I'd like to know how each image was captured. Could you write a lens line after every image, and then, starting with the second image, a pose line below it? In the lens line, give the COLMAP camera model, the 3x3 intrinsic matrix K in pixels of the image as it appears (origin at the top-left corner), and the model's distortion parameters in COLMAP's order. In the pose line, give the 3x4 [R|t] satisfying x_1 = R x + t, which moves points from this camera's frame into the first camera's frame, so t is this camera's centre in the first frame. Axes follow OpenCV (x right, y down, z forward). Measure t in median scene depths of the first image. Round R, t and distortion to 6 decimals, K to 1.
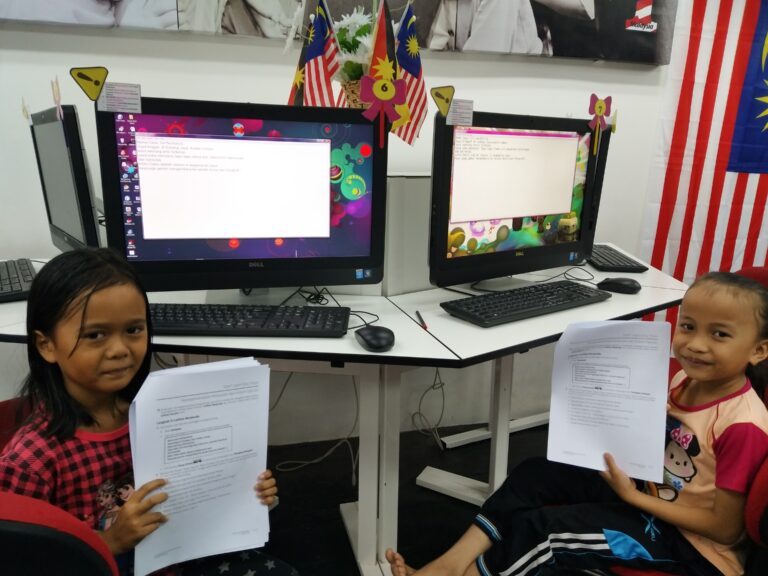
lens RADIAL K [[567.1, 0, 389.8], [0, 567.1, 289.1], [0, 0, 1]] dist [0.089560, -0.131483]
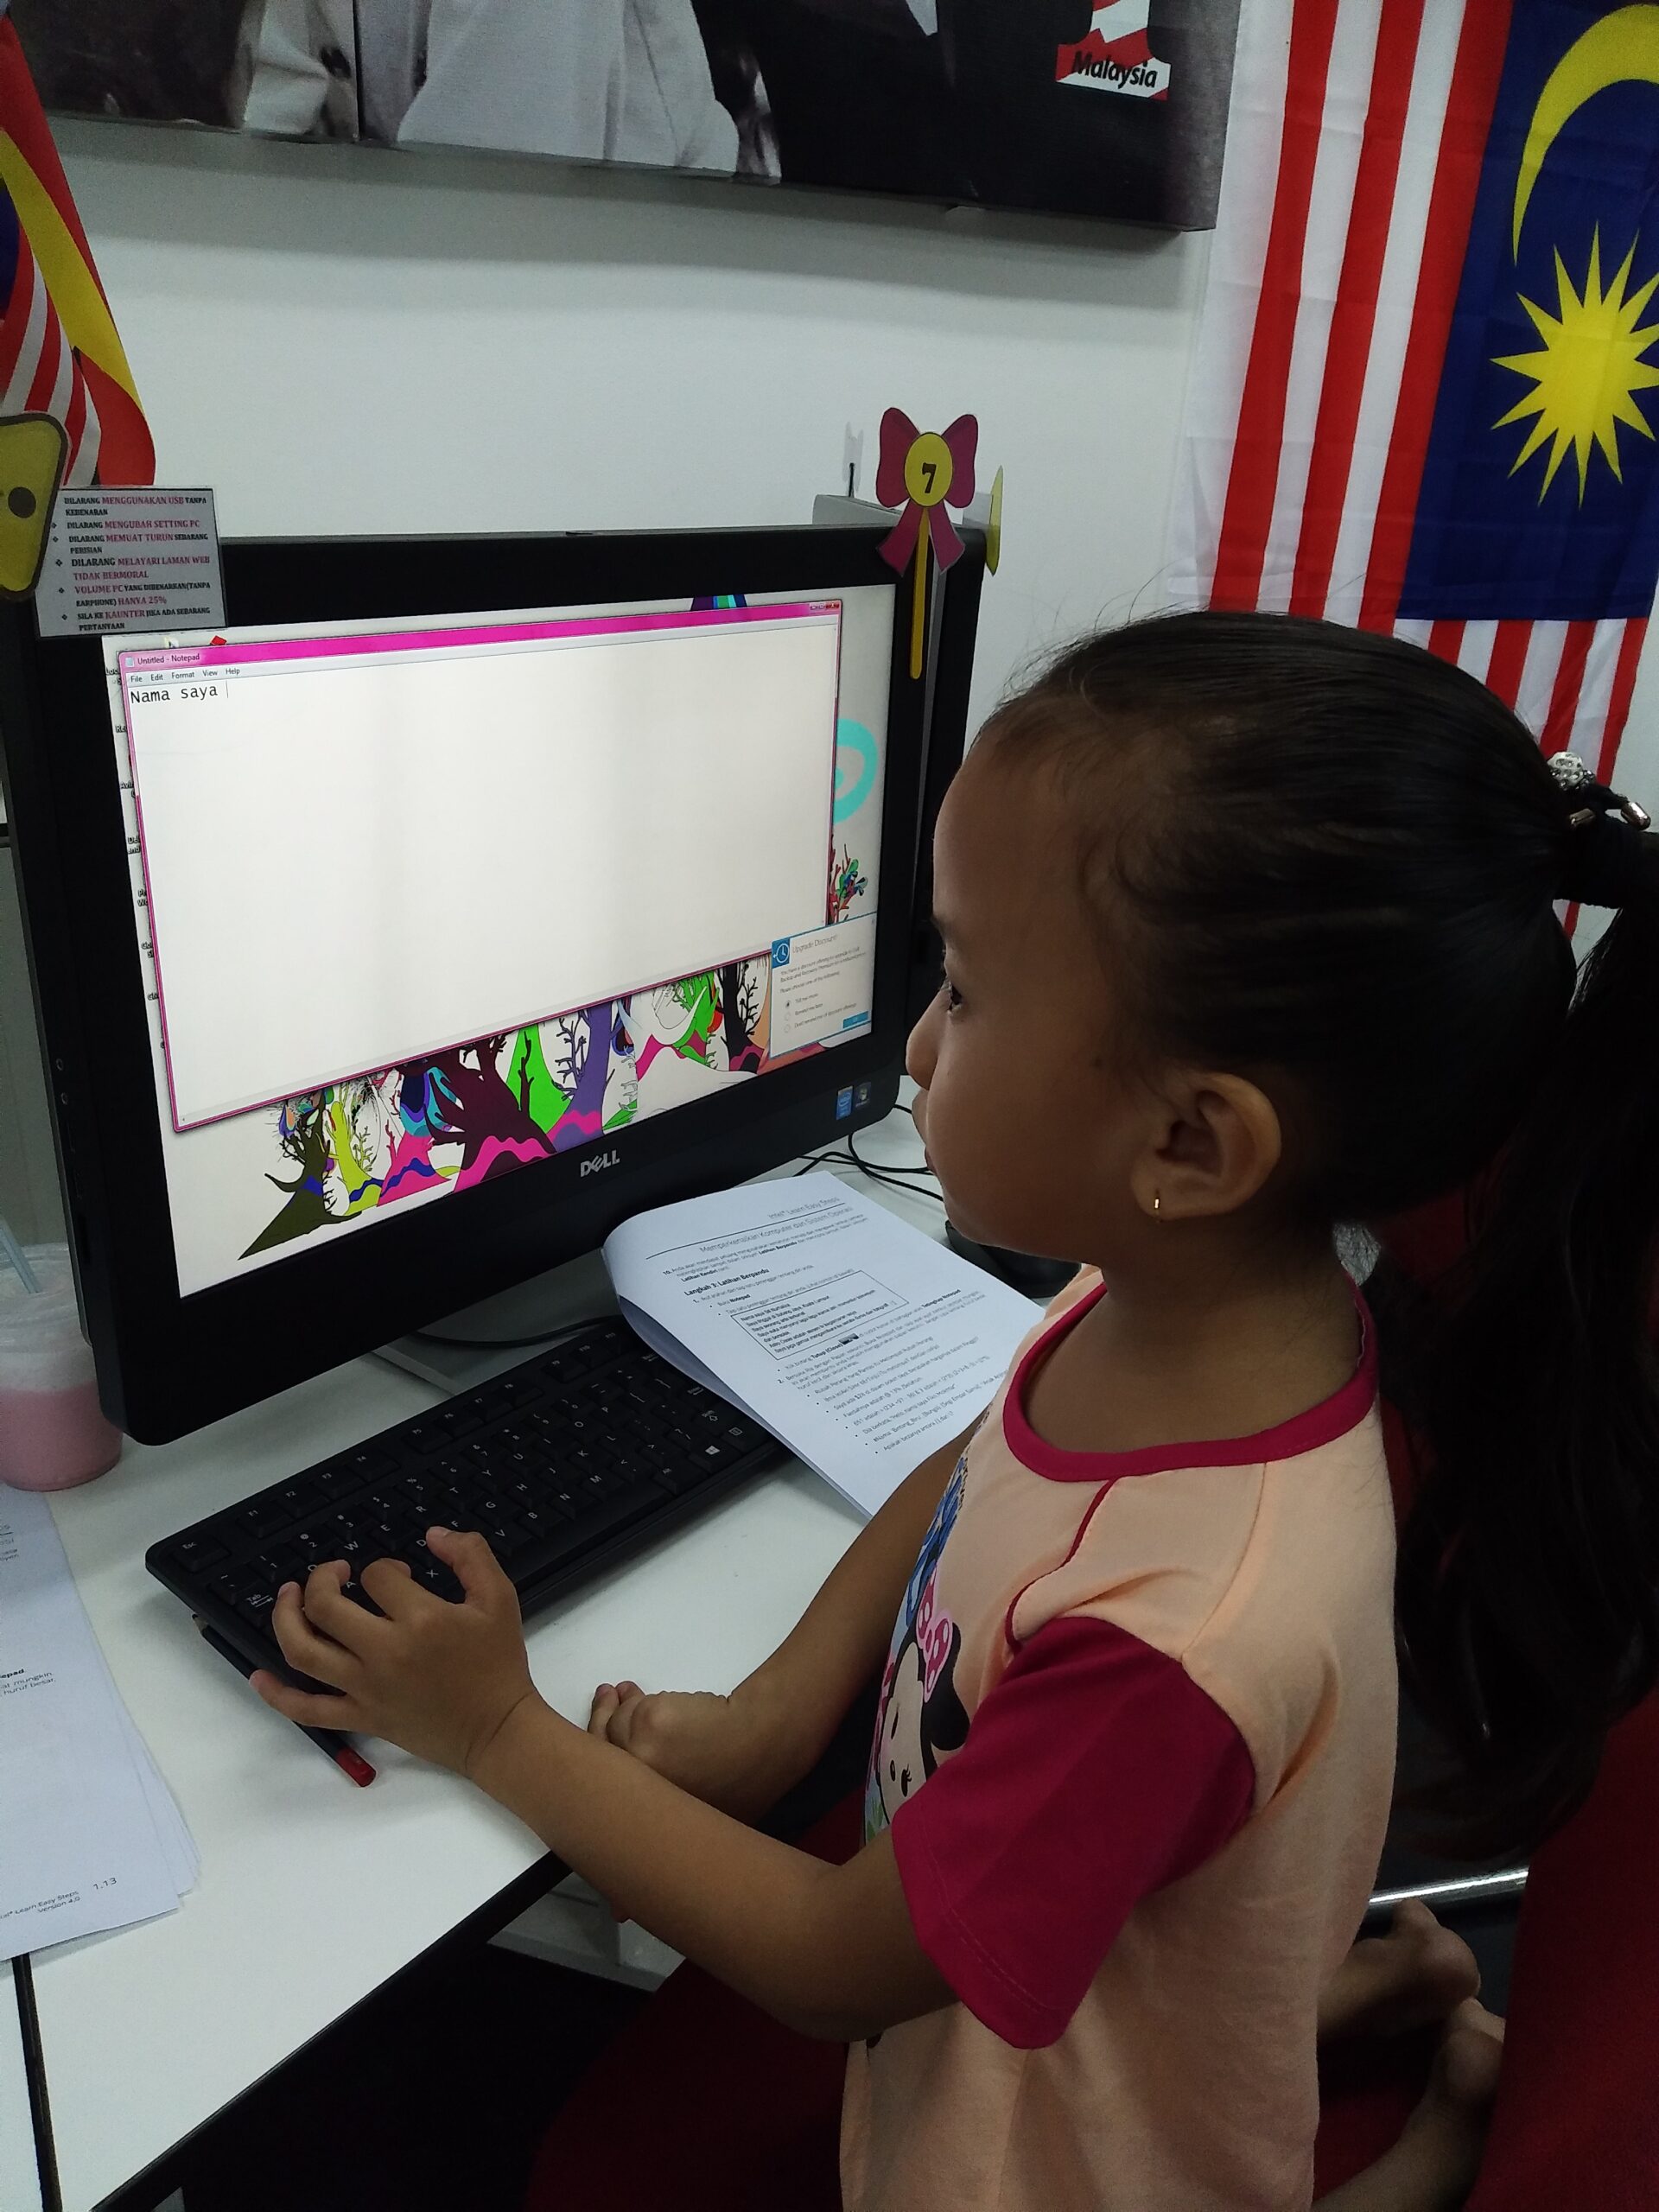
lens RADIAL K [[1647.8, 0, 814.0], [0, 1647.8, 1086.5], [0, 0, 1]] dist [0.087557, -0.128014]
pose [[0.975986, -0.070497, 0.206109, 0.169537], [0.041399, 0.988968, 0.142228, -0.169637], [-0.213862, -0.130280, 0.968137, 0.343823]]
